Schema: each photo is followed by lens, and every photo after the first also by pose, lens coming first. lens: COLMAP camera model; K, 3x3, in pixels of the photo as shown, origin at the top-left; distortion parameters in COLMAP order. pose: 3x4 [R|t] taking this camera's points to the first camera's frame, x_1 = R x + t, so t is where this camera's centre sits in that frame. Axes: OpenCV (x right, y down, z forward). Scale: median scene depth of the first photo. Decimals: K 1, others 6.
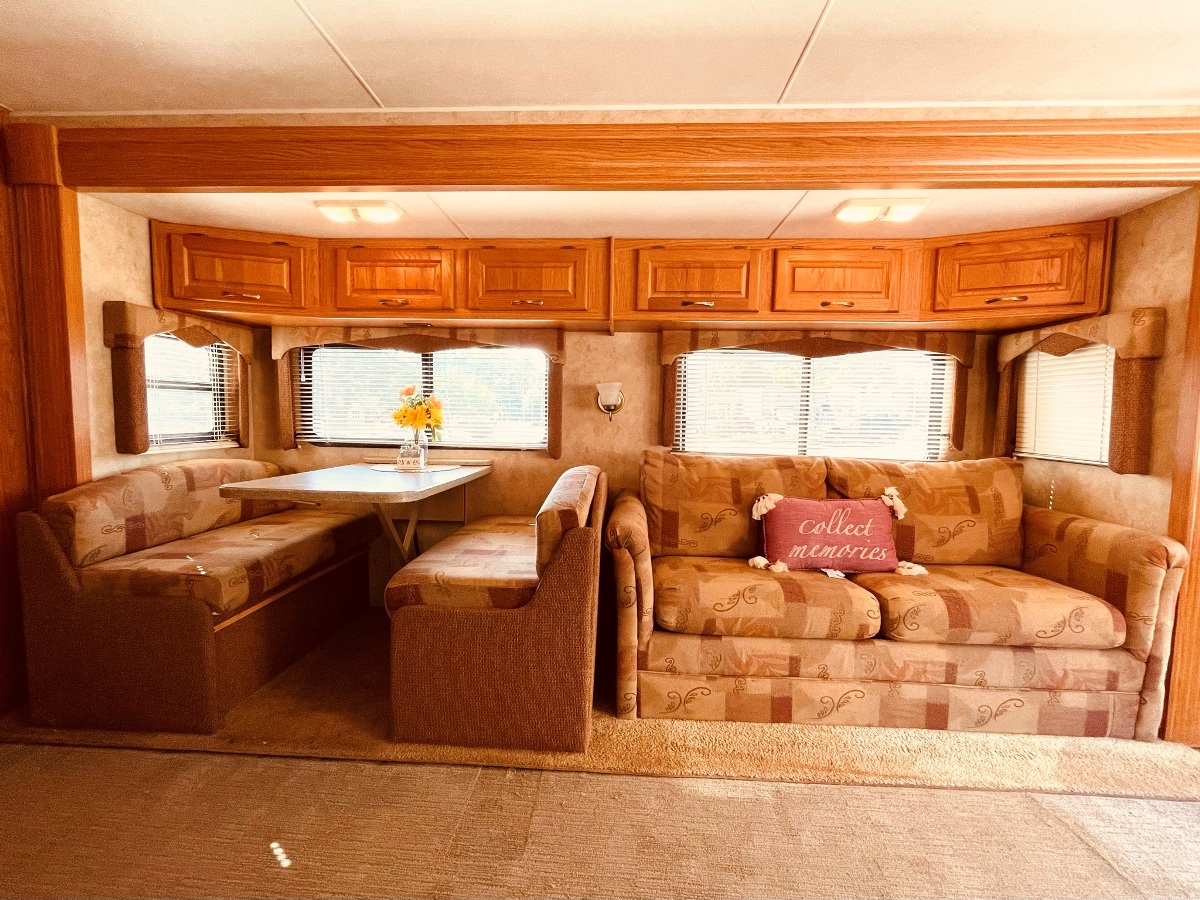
lens RADIAL K [[522.7, 0, 600.0], [0, 522.7, 450.0], [0, 0, 1]] dist [0.000518, -0.000396]
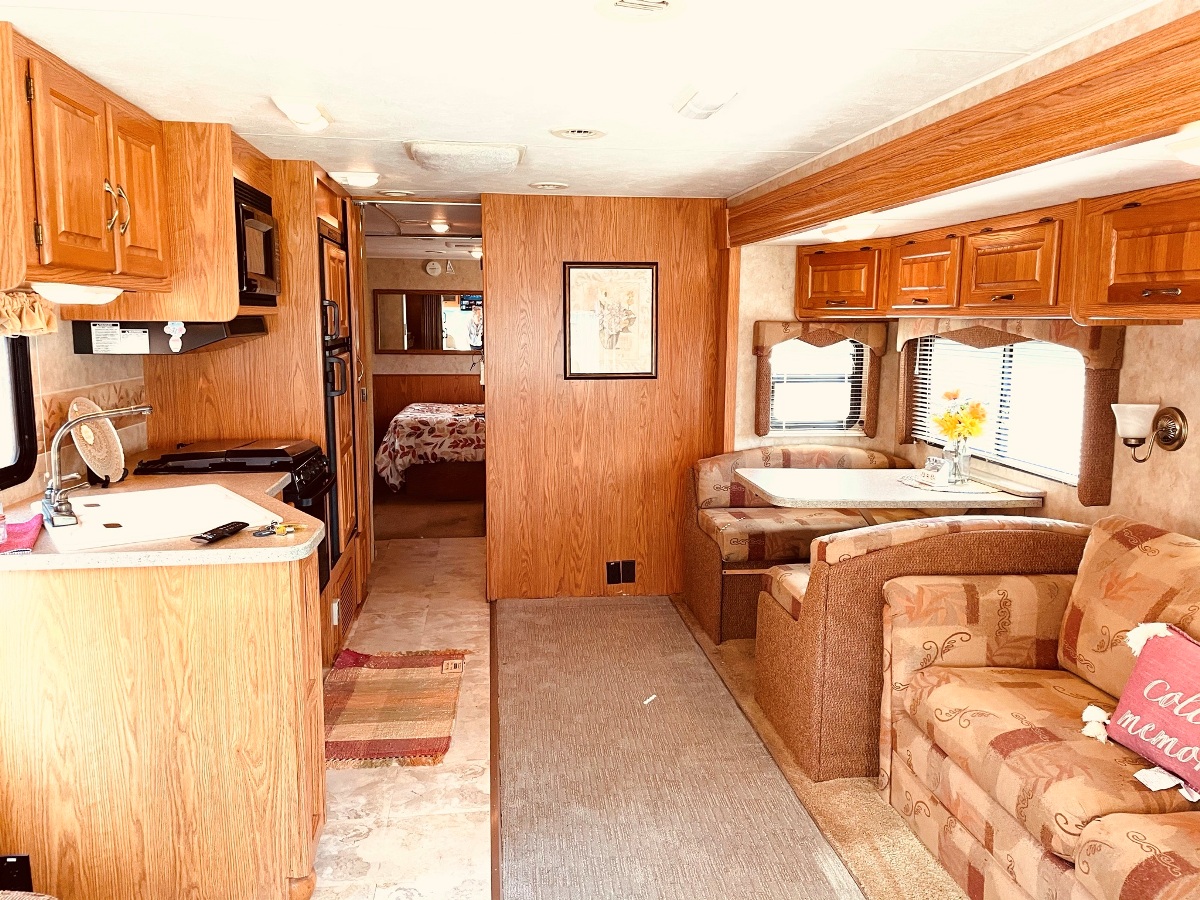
lens RADIAL K [[908.5, 0, 600.0], [0, 908.5, 450.0], [0, 0, 1]] dist [-0.000033, -0.000228]
pose [[0.172611, 0.128427, -0.976582, 1.262405], [-0.073079, 0.990401, 0.117328, -0.194222], [0.982275, 0.051116, 0.180340, 0.197207]]
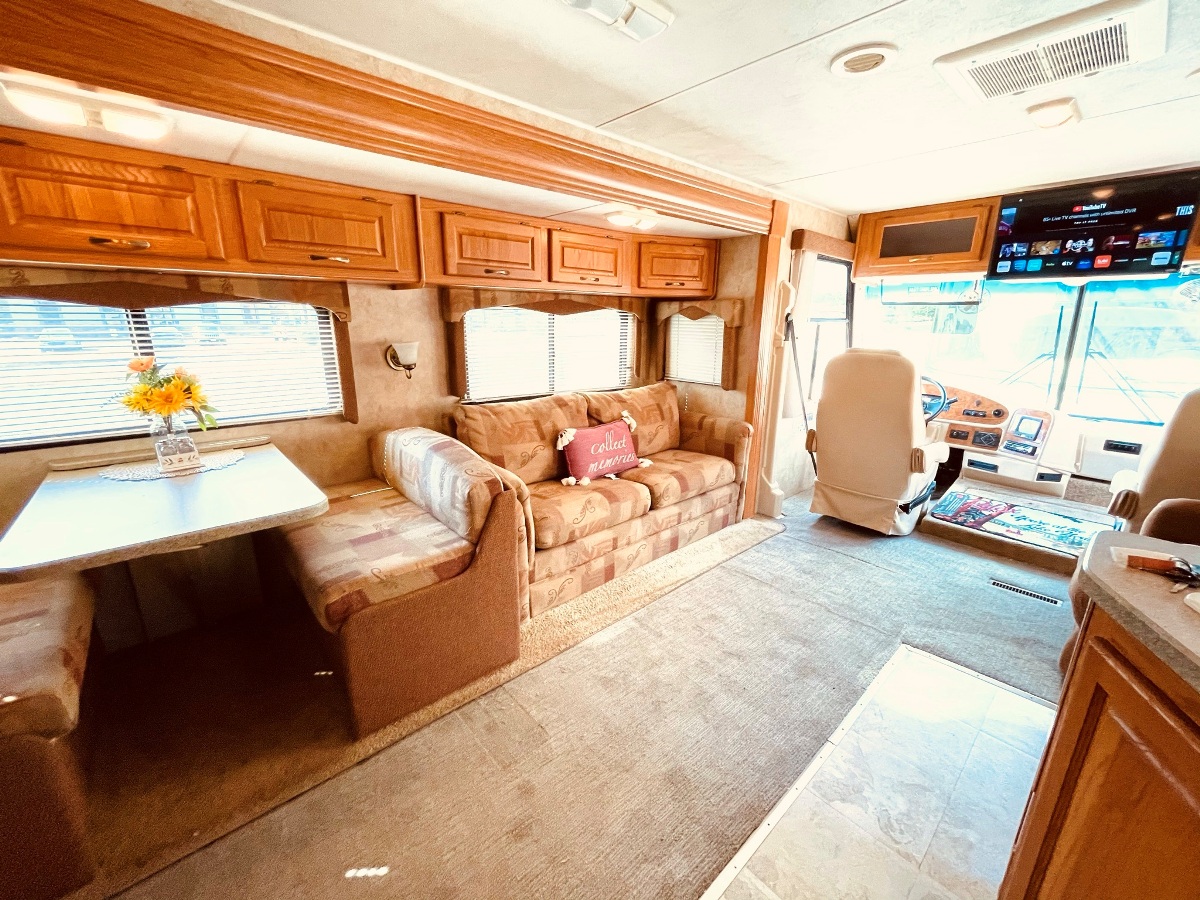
lens RADIAL K [[489.6, 0, 600.0], [0, 489.6, 450.0], [0, 0, 1]] dist [-0.000389, -0.000160]
pose [[0.708537, -0.191656, 0.679149, -0.499729], [0.051378, 0.973869, 0.221225, -0.143911], [-0.703800, -0.121853, 0.699869, 0.066623]]
